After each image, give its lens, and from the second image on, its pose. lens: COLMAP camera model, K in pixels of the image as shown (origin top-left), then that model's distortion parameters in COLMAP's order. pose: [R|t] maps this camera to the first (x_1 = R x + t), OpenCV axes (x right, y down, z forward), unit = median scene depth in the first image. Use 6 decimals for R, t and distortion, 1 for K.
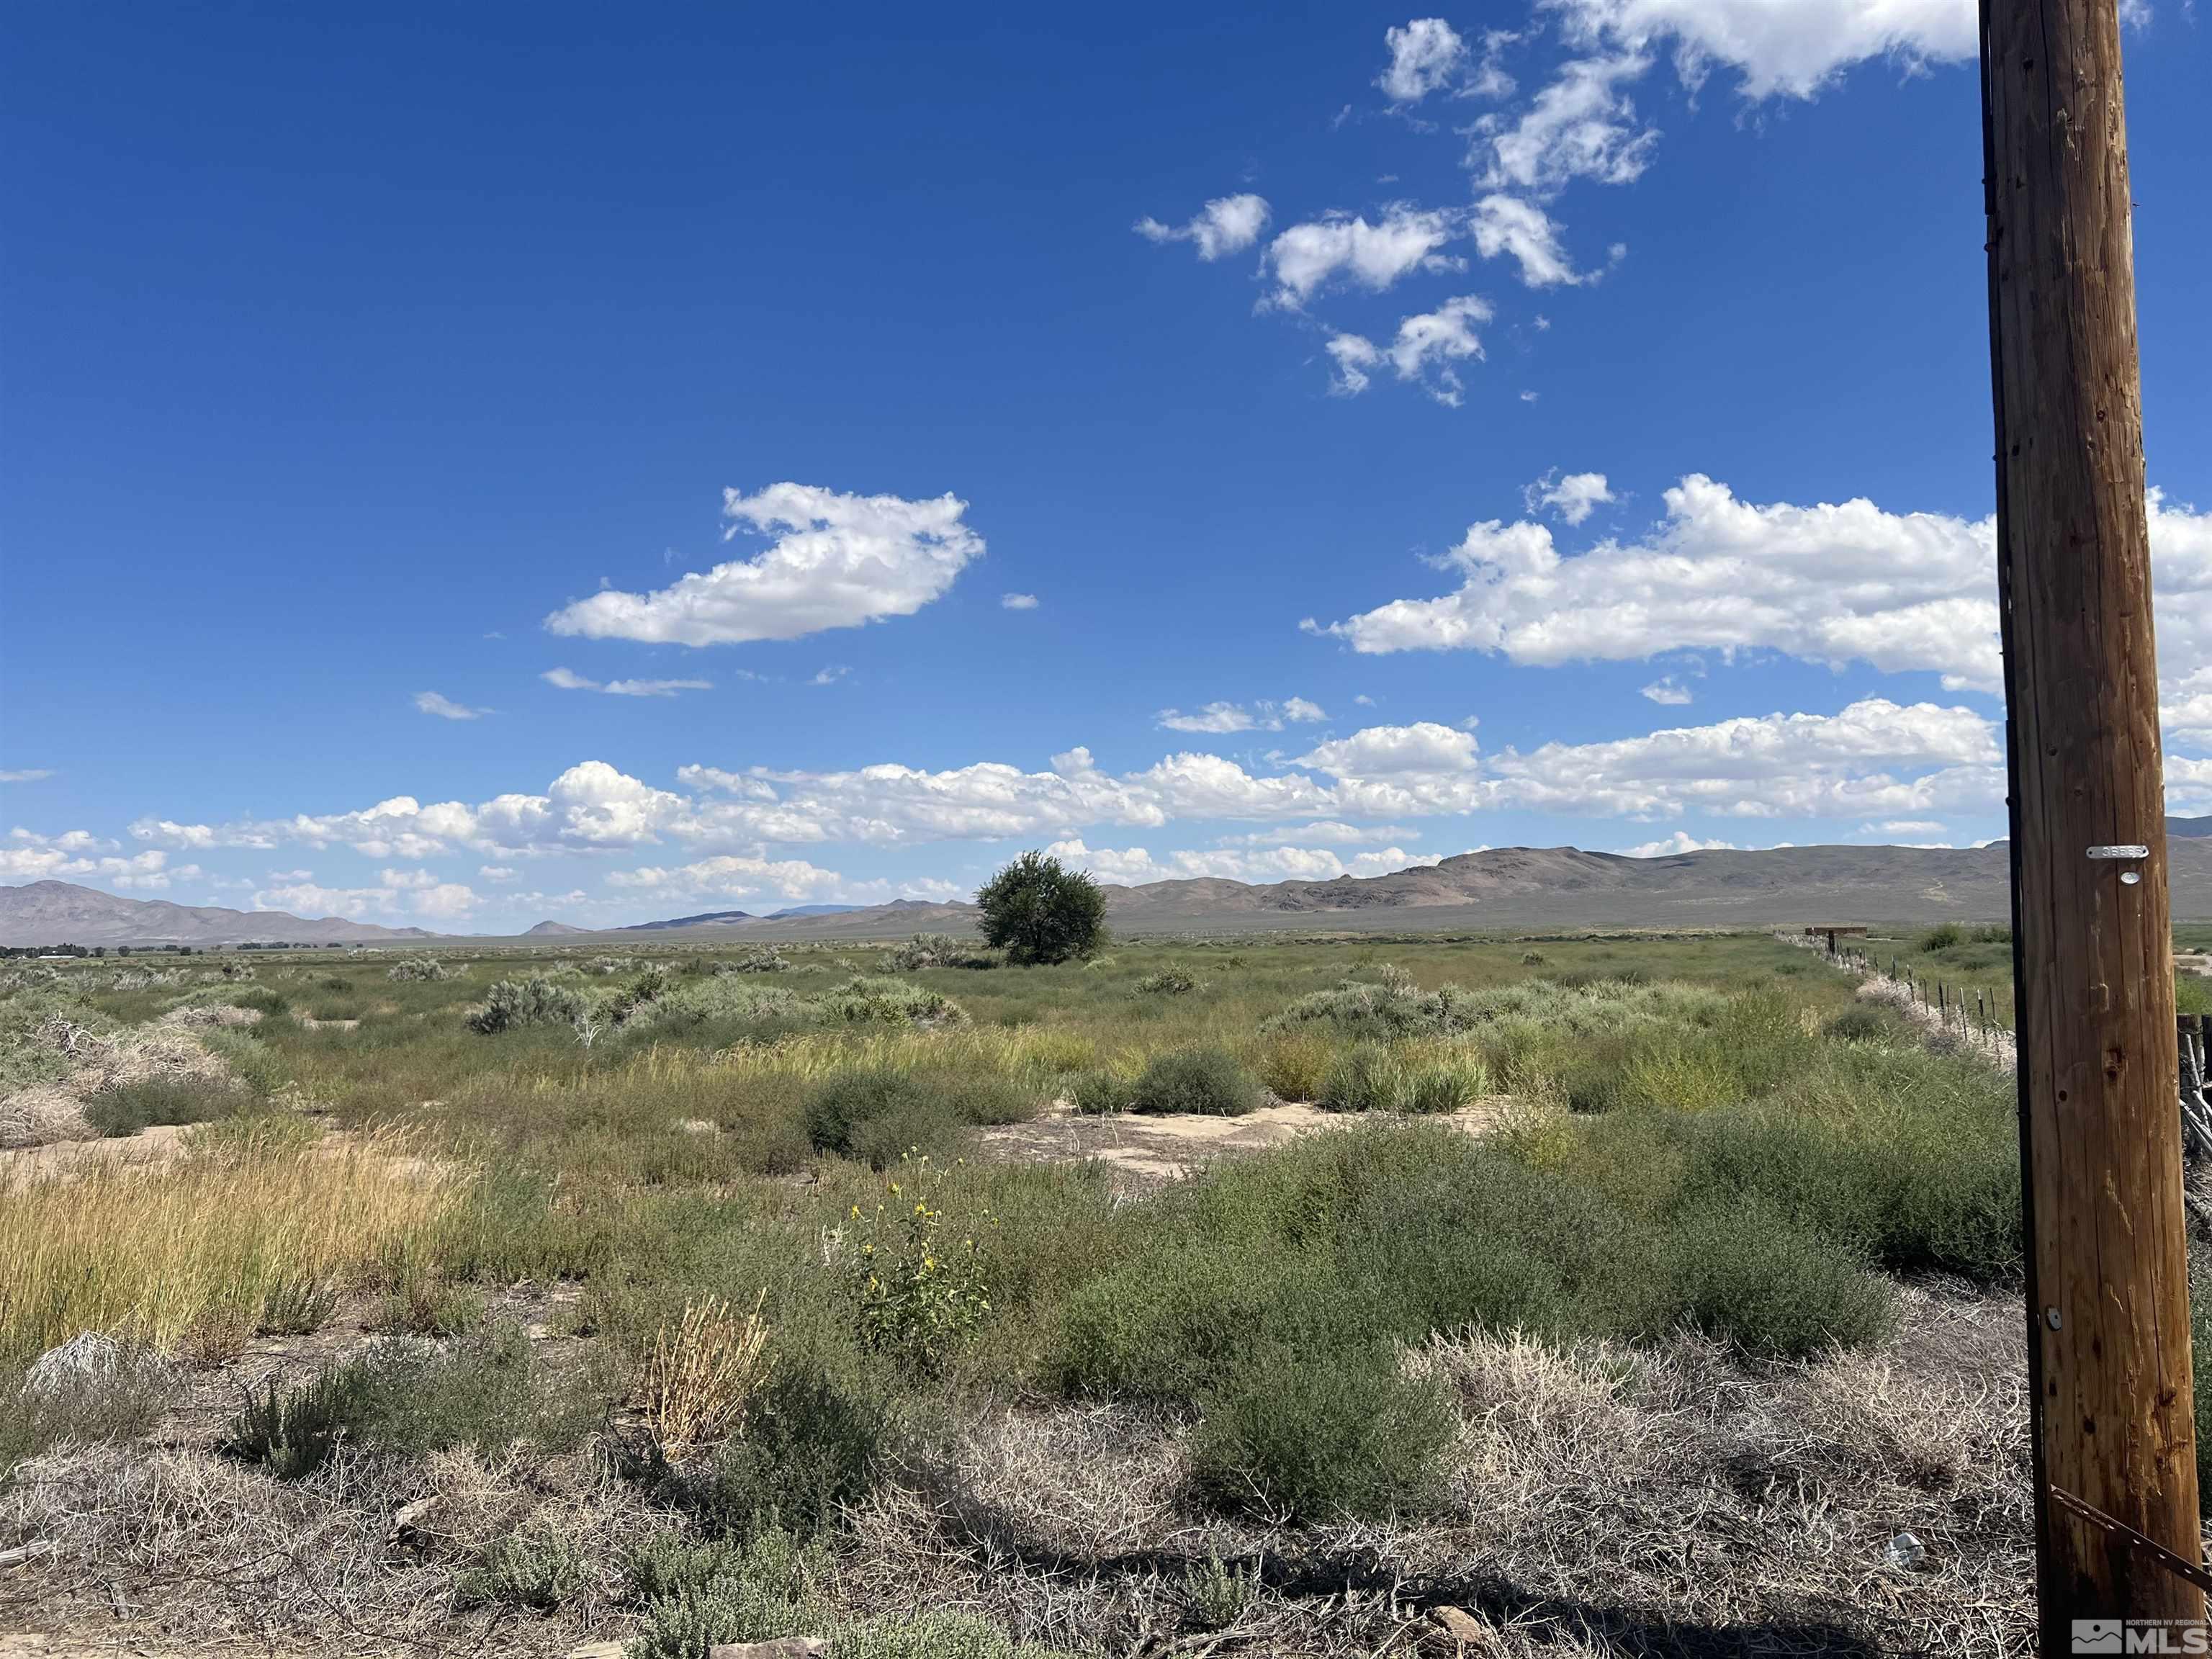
lens RADIAL K [[1646.6, 0, 1078.9], [0, 1646.6, 807.6], [0, 0, 1]] dist [0.054101, -0.061088]
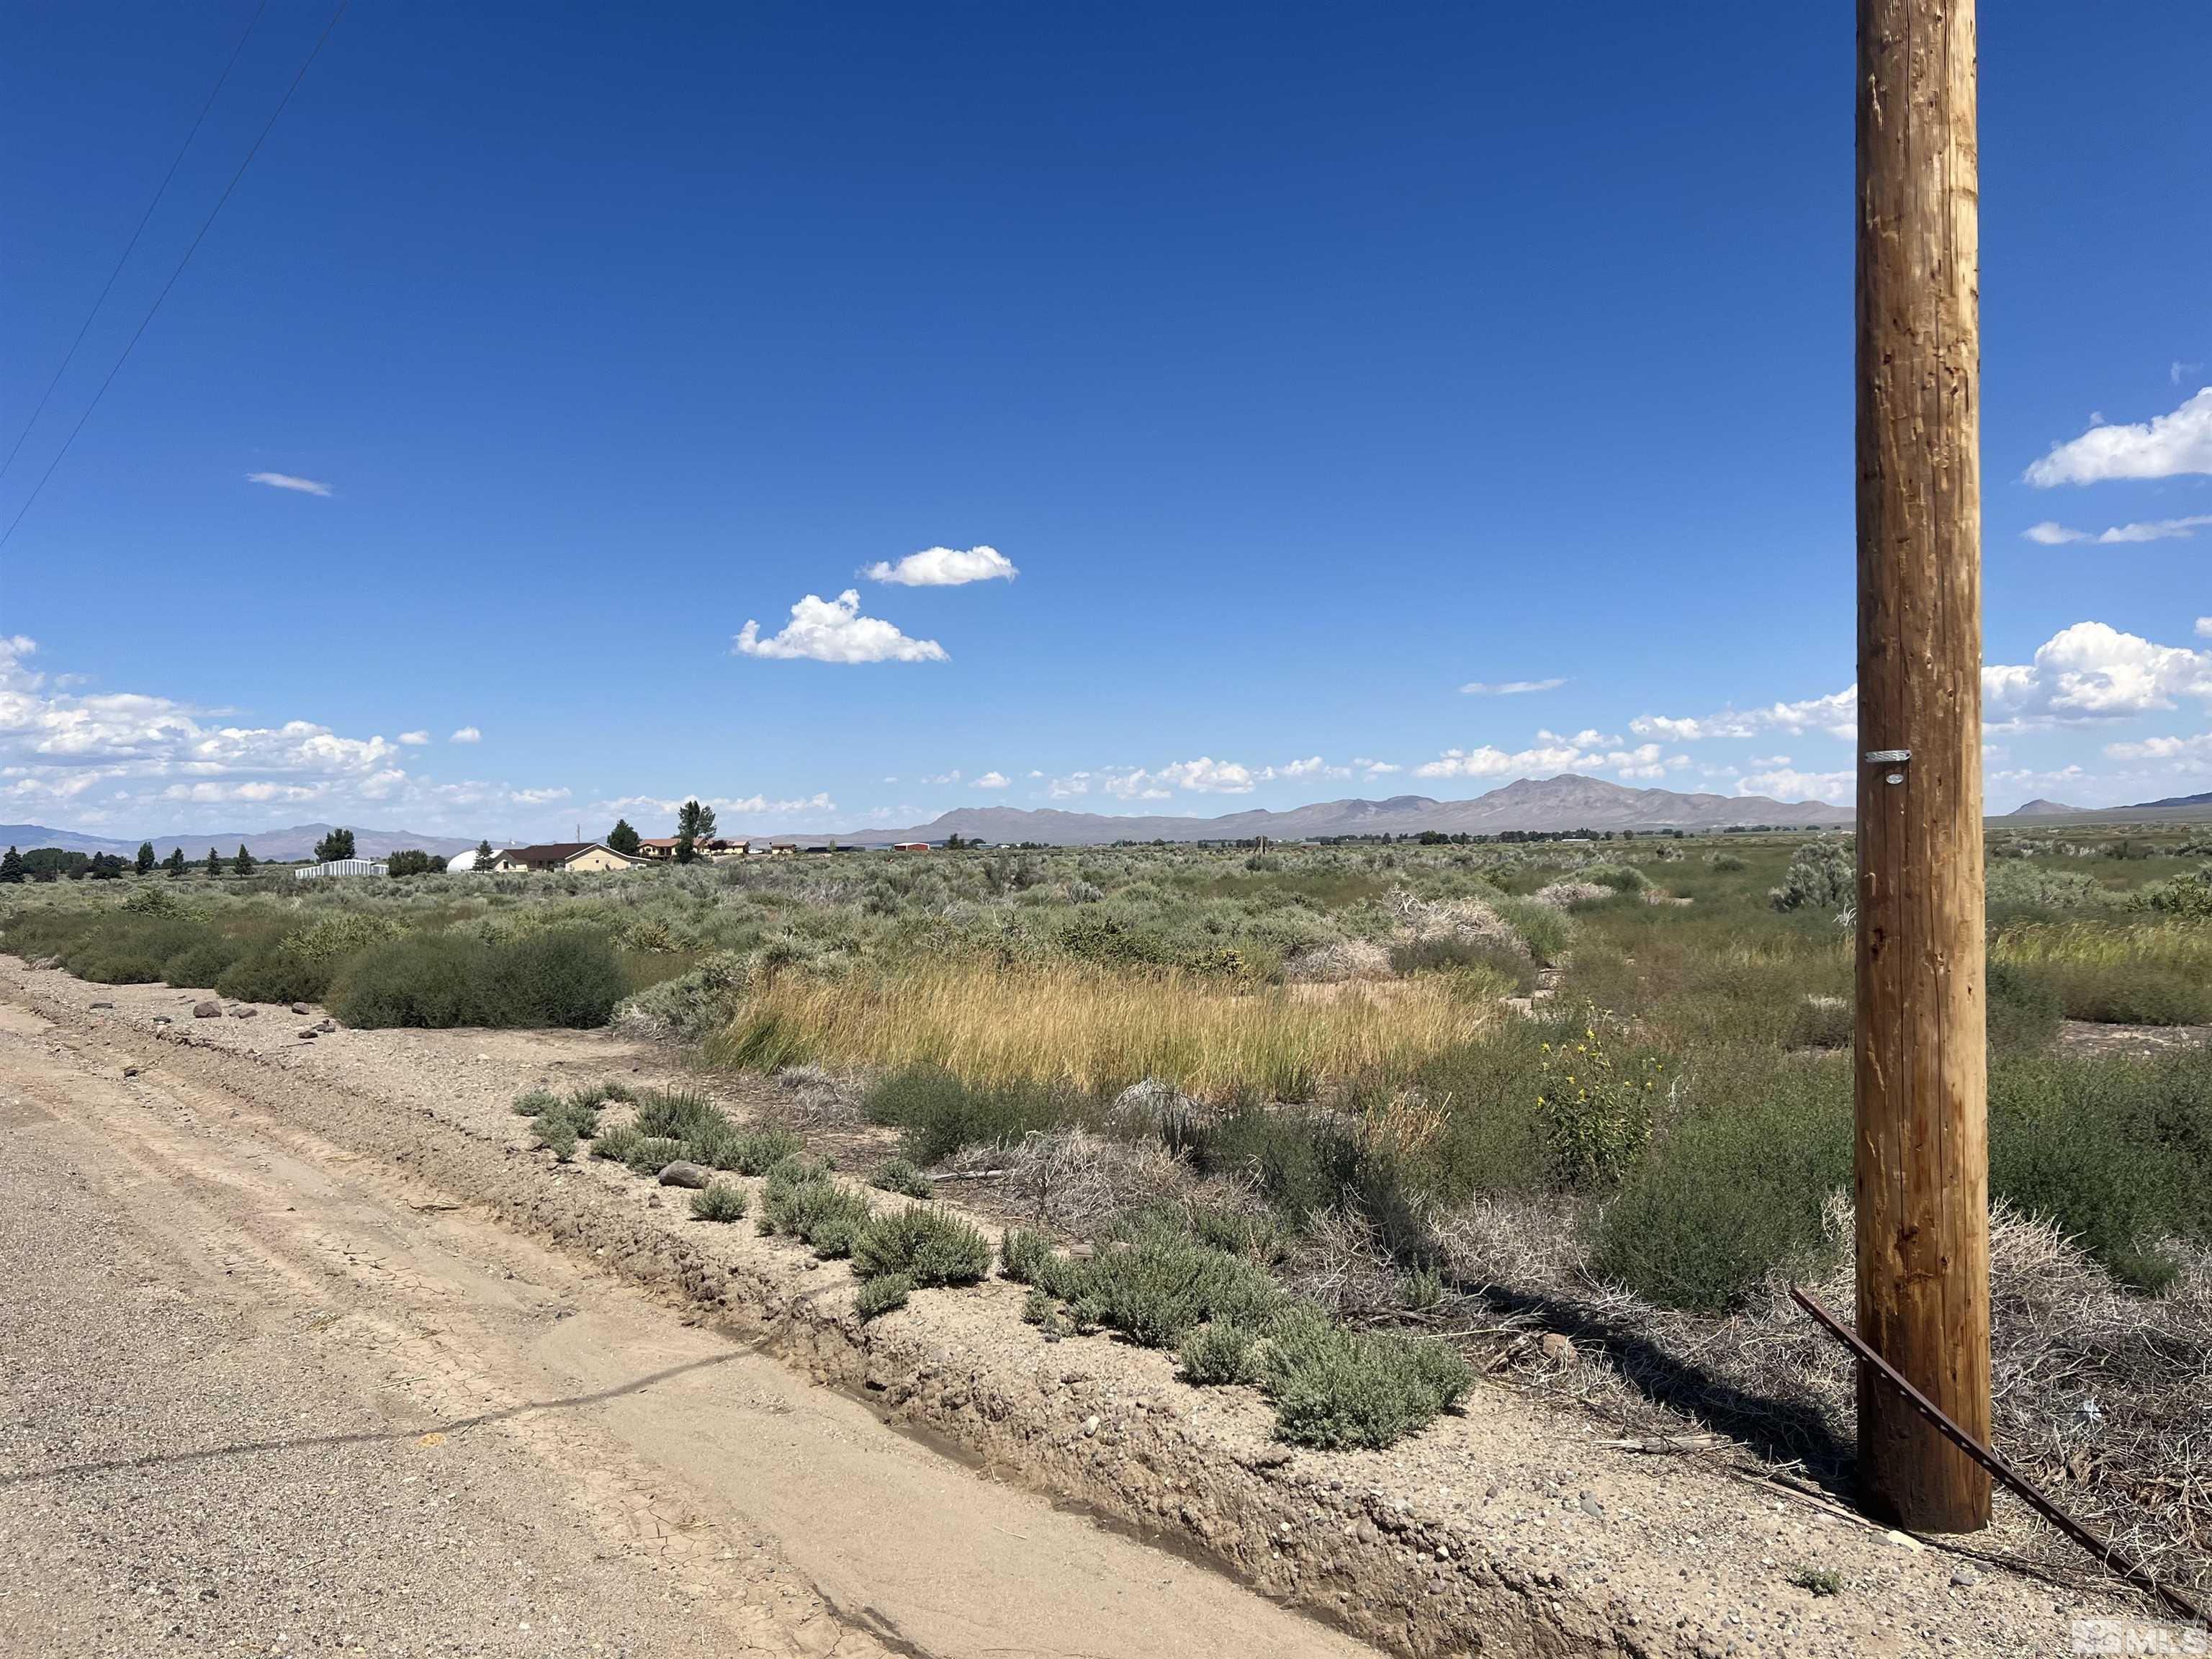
lens RADIAL K [[1646.6, 0, 1131.1], [0, 1646.6, 813.9], [0, 0, 1]] dist [0.054101, -0.061088]
pose [[0.678810, -0.016263, -0.734134, 0.135510], [0.070959, 0.996529, 0.043536, -0.002419], [0.730878, -0.081646, 0.677607, -0.016698]]
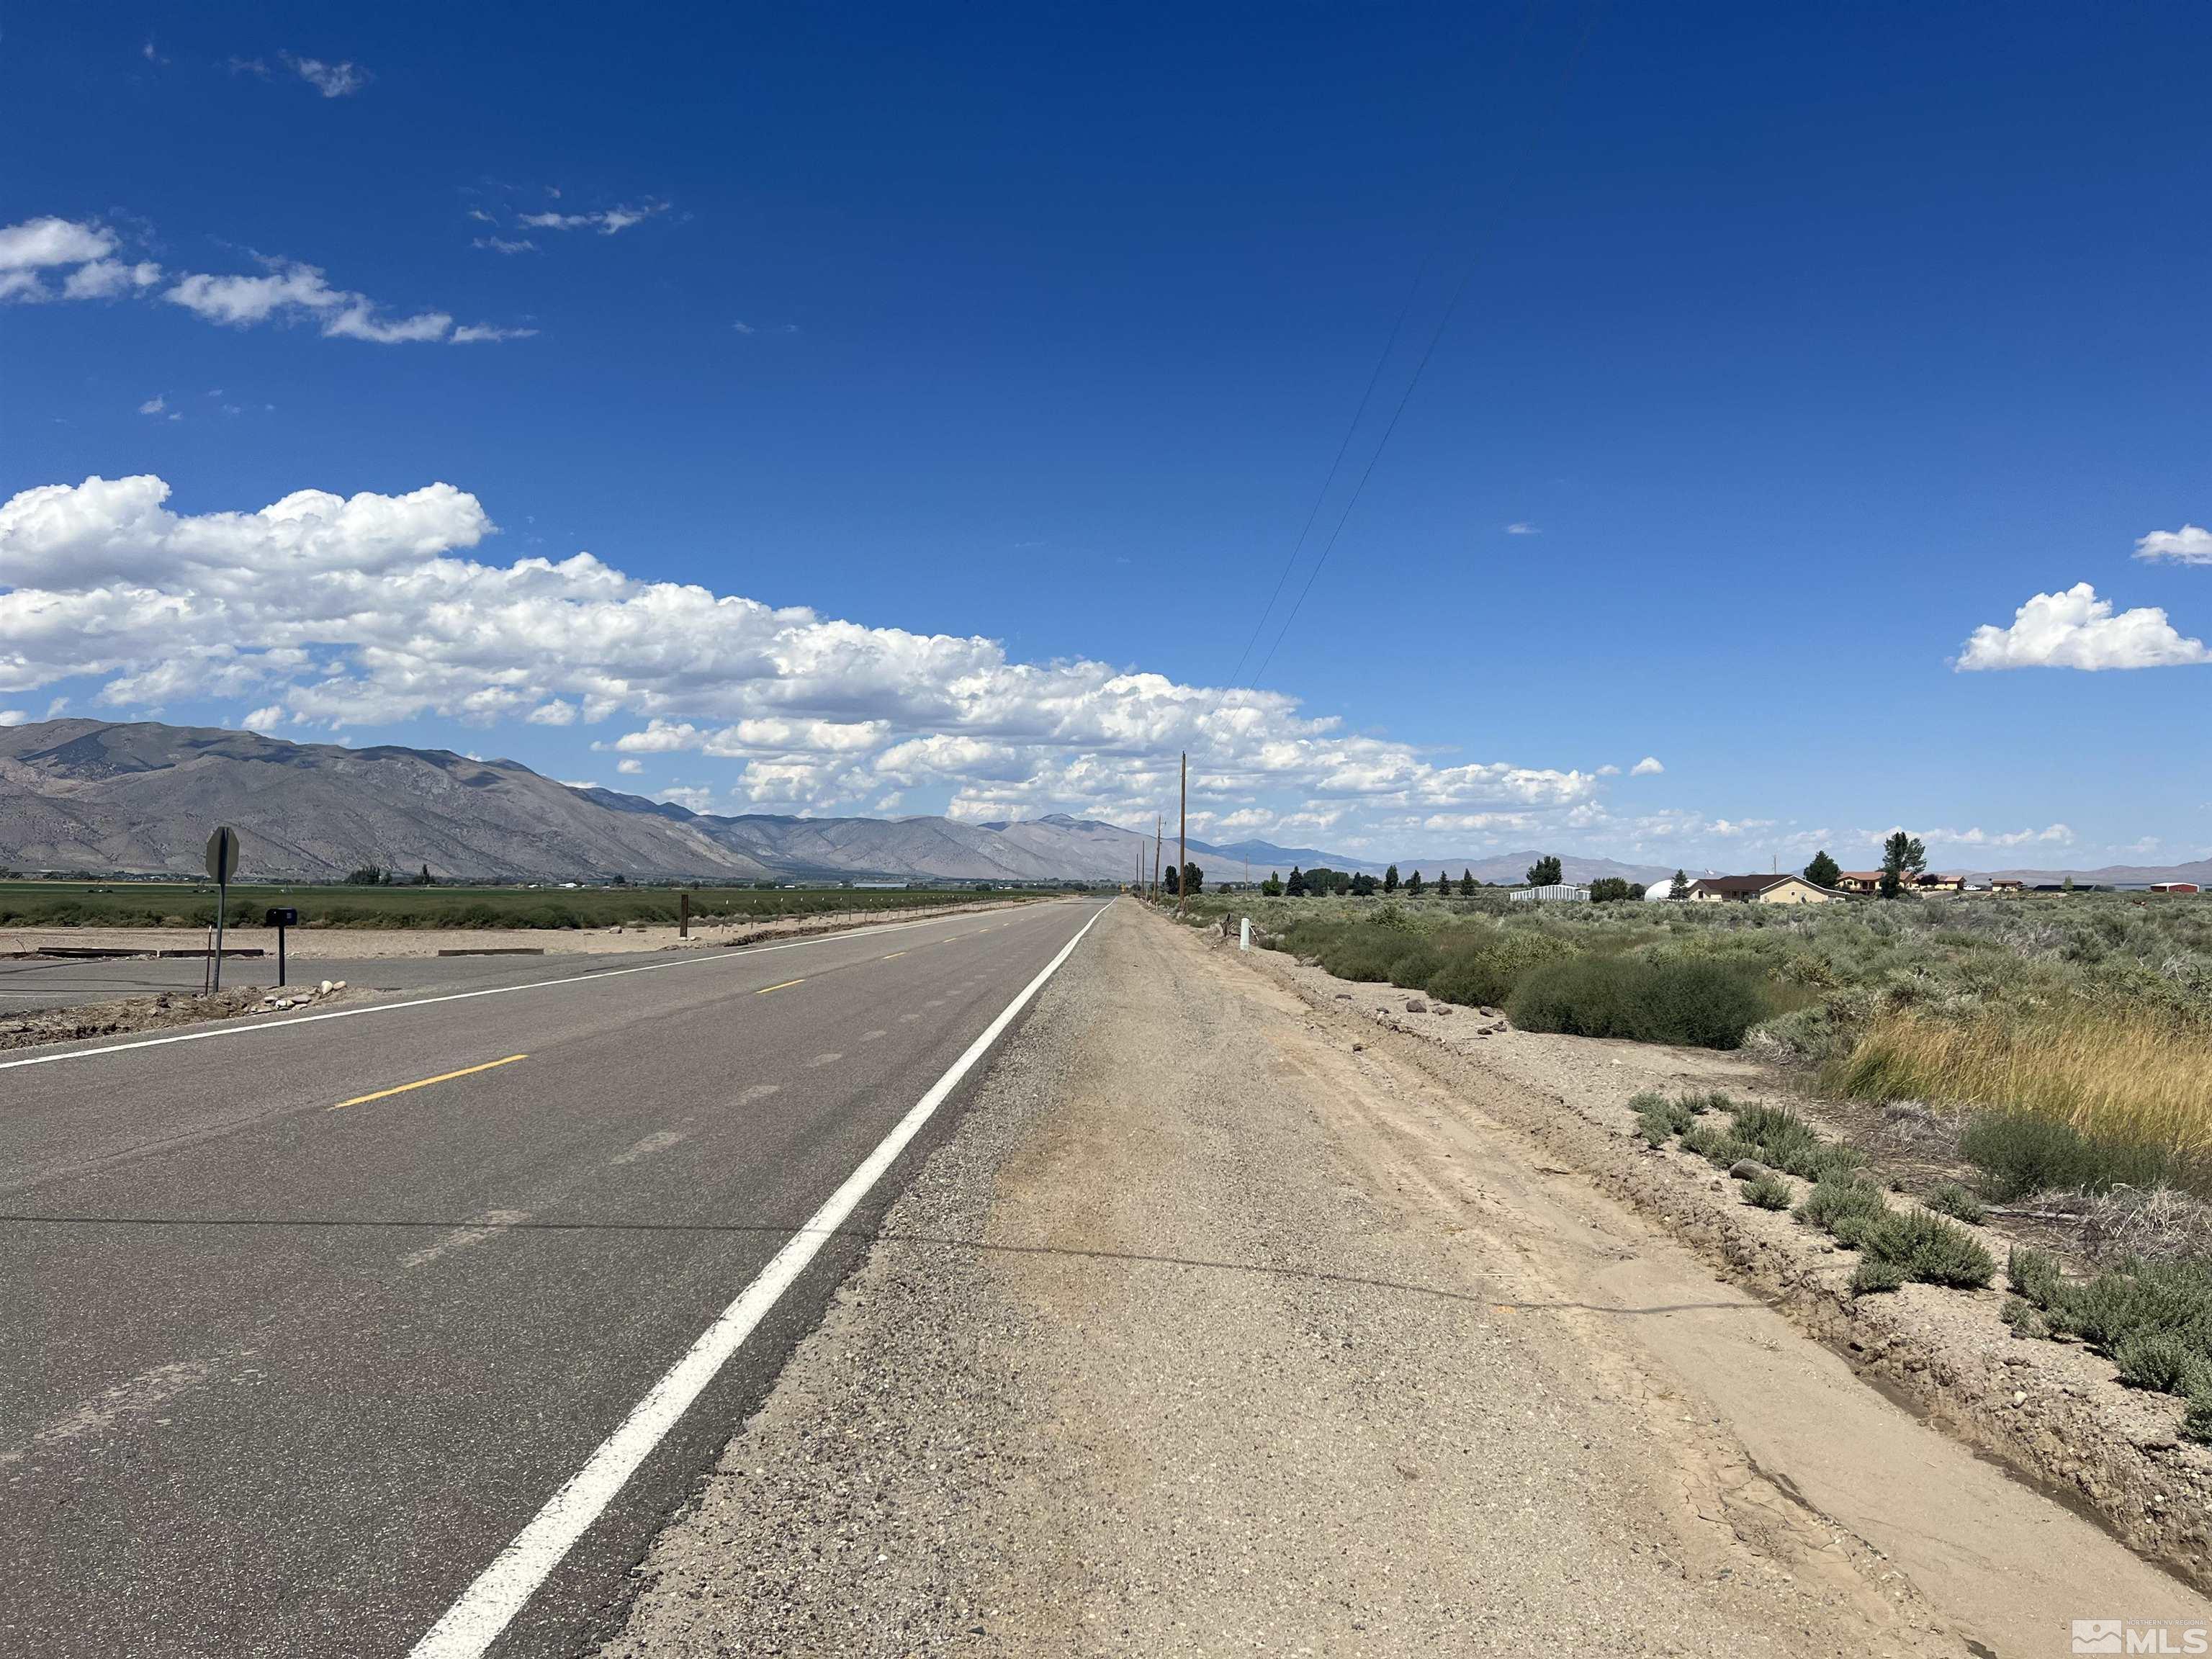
lens RADIAL K [[1646.6, 0, 1107.3], [0, 1646.6, 840.3], [0, 0, 1]] dist [0.054101, -0.061088]
pose [[0.040627, -0.014199, -0.999074, 0.149071], [0.072058, 0.997337, -0.011244, -0.002795], [0.996573, -0.071534, 0.041542, -0.017468]]
